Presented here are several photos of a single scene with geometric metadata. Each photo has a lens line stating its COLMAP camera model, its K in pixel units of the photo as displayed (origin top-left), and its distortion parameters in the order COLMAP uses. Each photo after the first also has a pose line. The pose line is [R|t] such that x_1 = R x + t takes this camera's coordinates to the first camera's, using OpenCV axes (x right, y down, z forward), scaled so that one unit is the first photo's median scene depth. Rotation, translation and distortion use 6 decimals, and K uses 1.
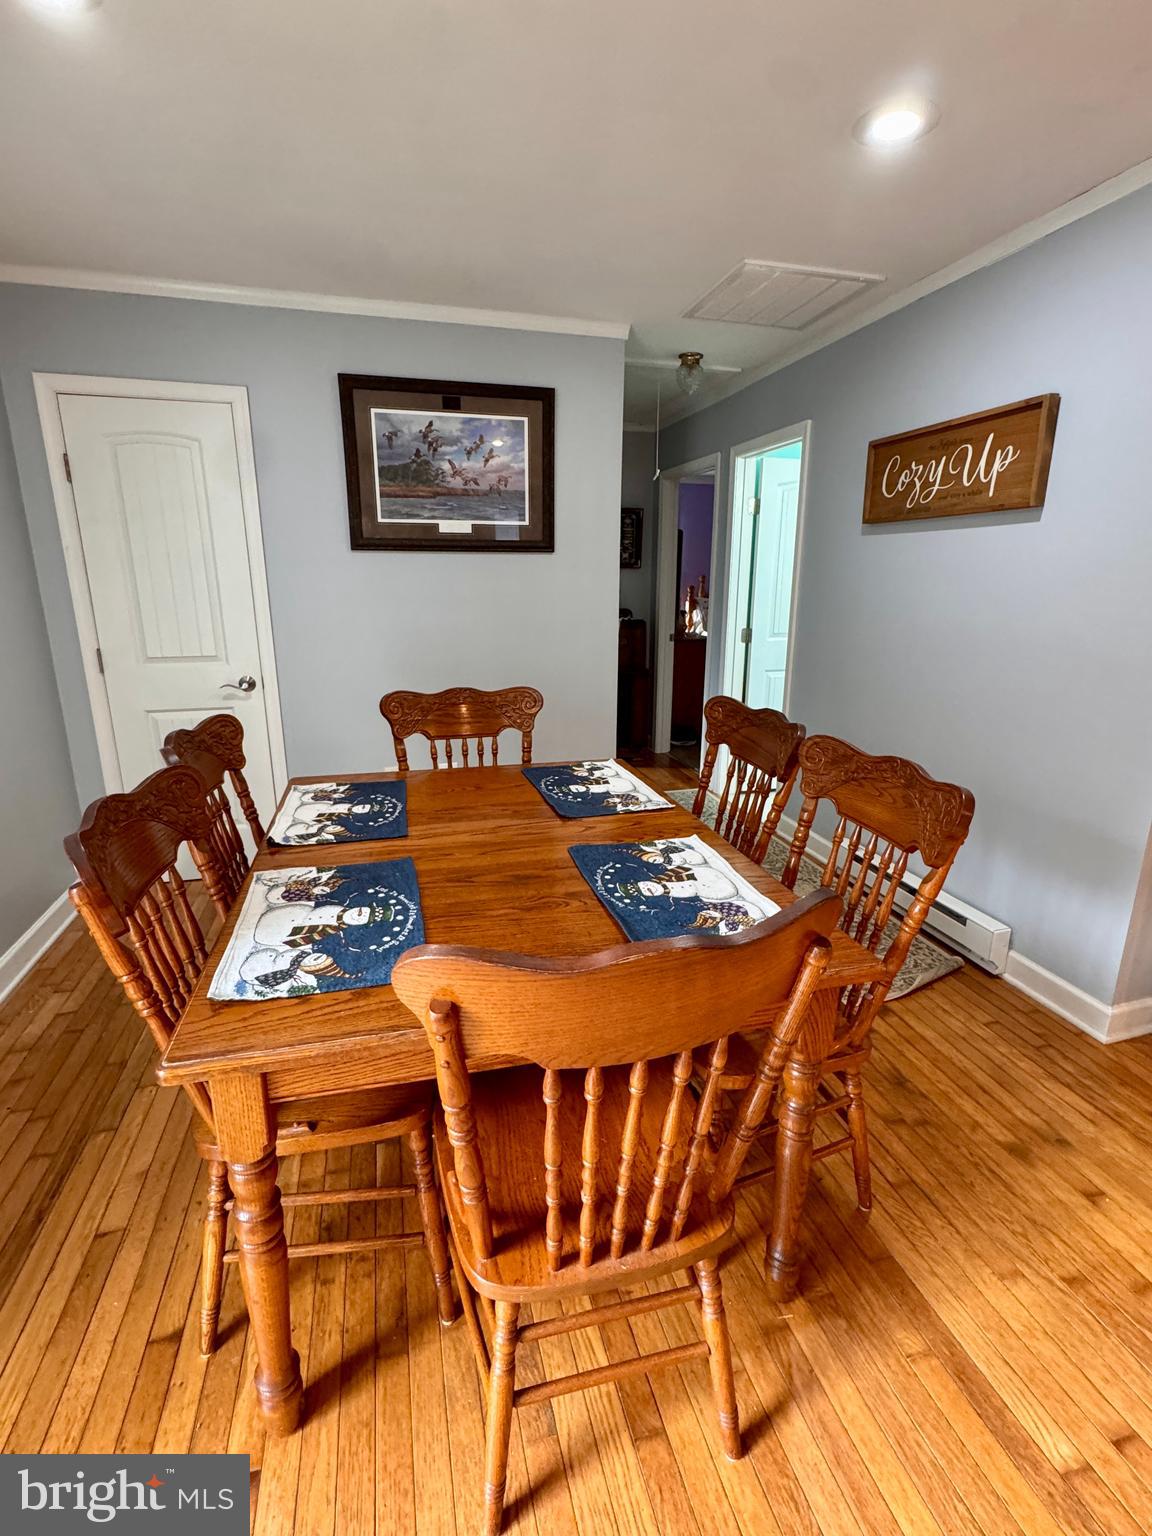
lens RADIAL K [[699.3, 0, 577.5], [0, 699.3, 763.7], [0, 0, 1]] dist [-0.002366, -0.001212]
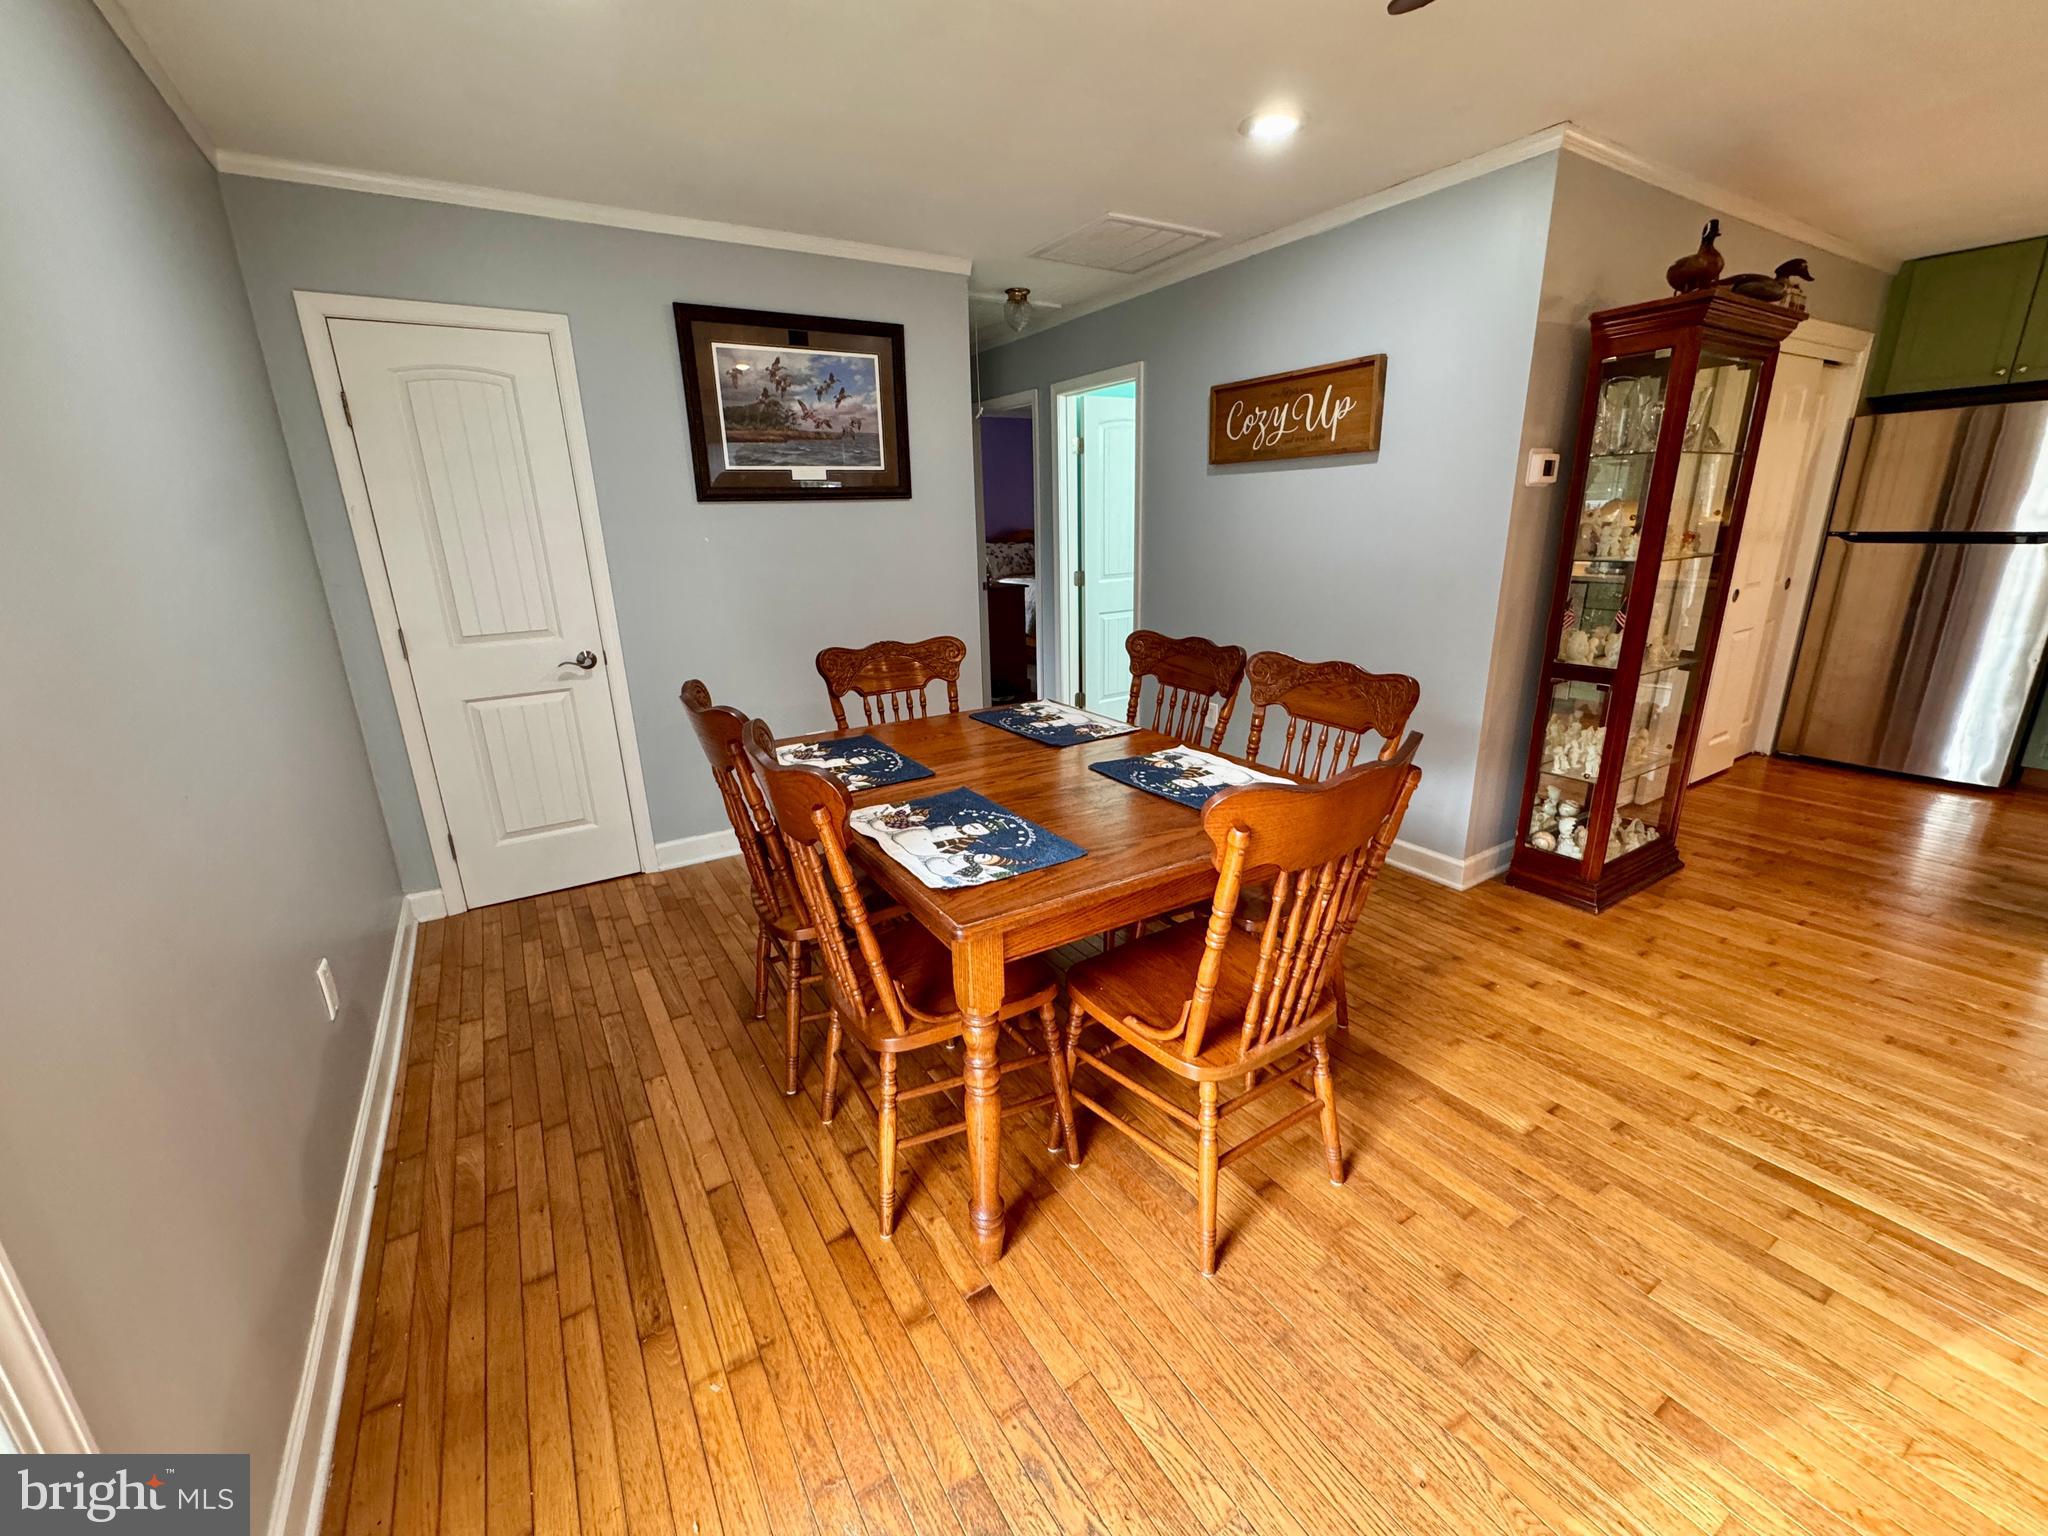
lens RADIAL K [[814.2, 0, 1023.7], [0, 814.2, 764.7], [0, 0, 1]] dist [-0.004358, 0.000469]
pose [[0.958219, -0.110320, 0.263904, -0.303510], [0.102059, 0.993767, 0.044856, 0.032413], [-0.267208, -0.016048, 0.963505, -0.155361]]
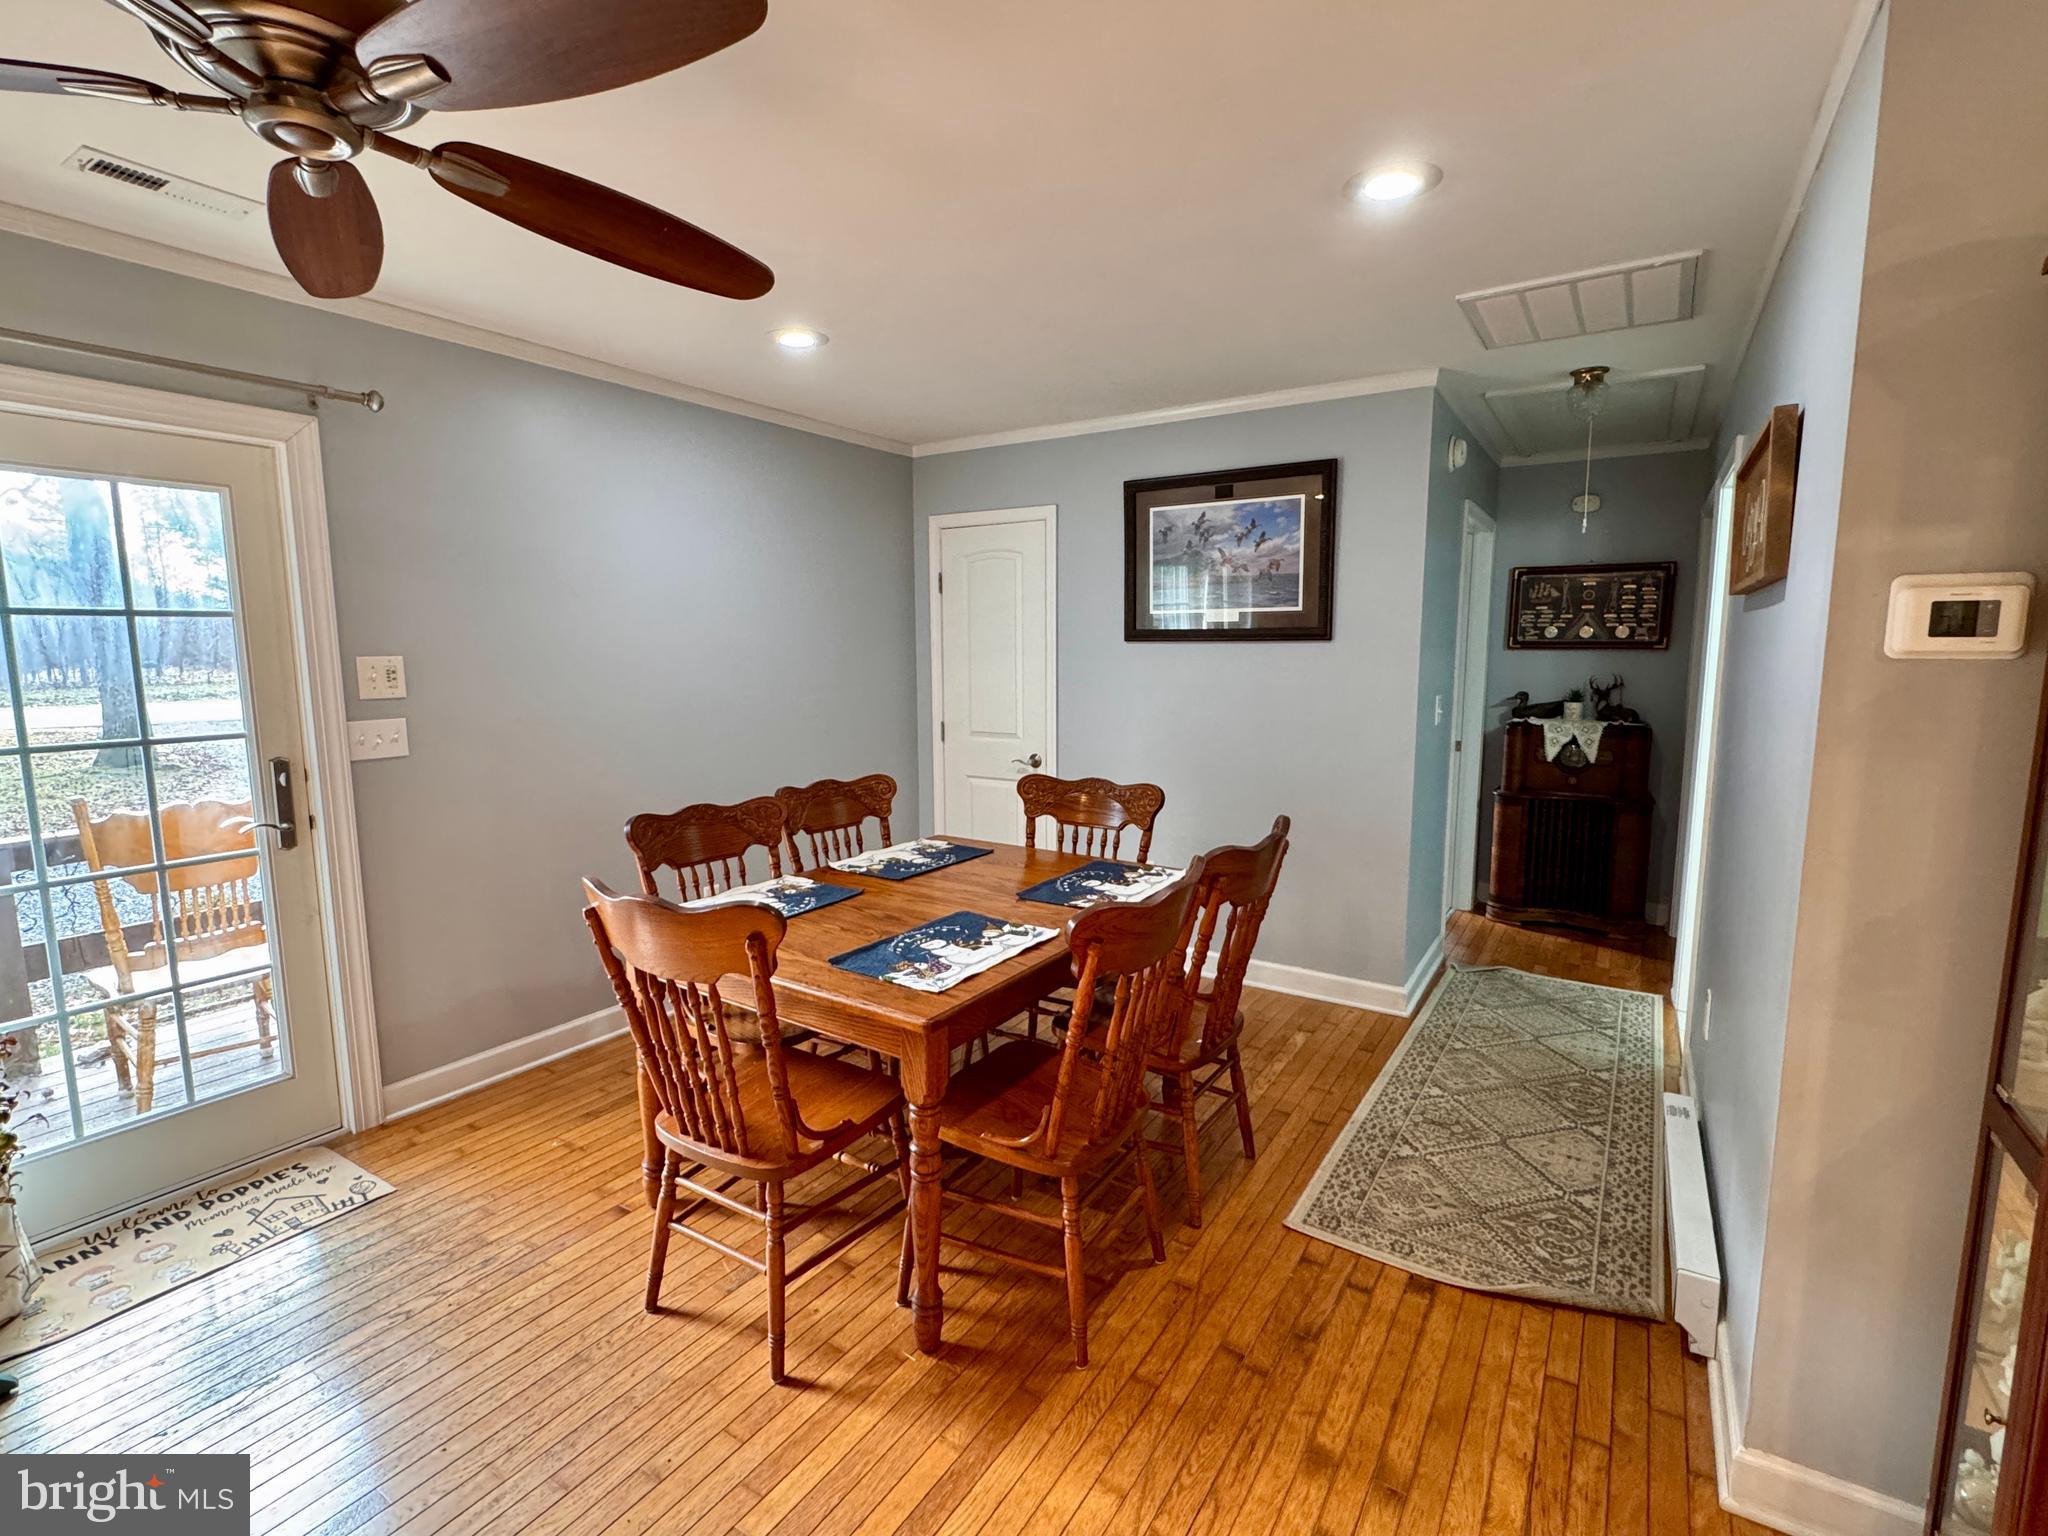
lens RADIAL K [[932.3, 0, 1029.8], [0, 932.3, 771.0], [0, 0, 1]] dist [-0.002366, -0.001212]
pose [[0.676556, 0.093483, -0.730433, 0.771627], [-0.184736, 0.981736, -0.045465, -0.038803], [0.712842, 0.165697, 0.681469, -0.002923]]
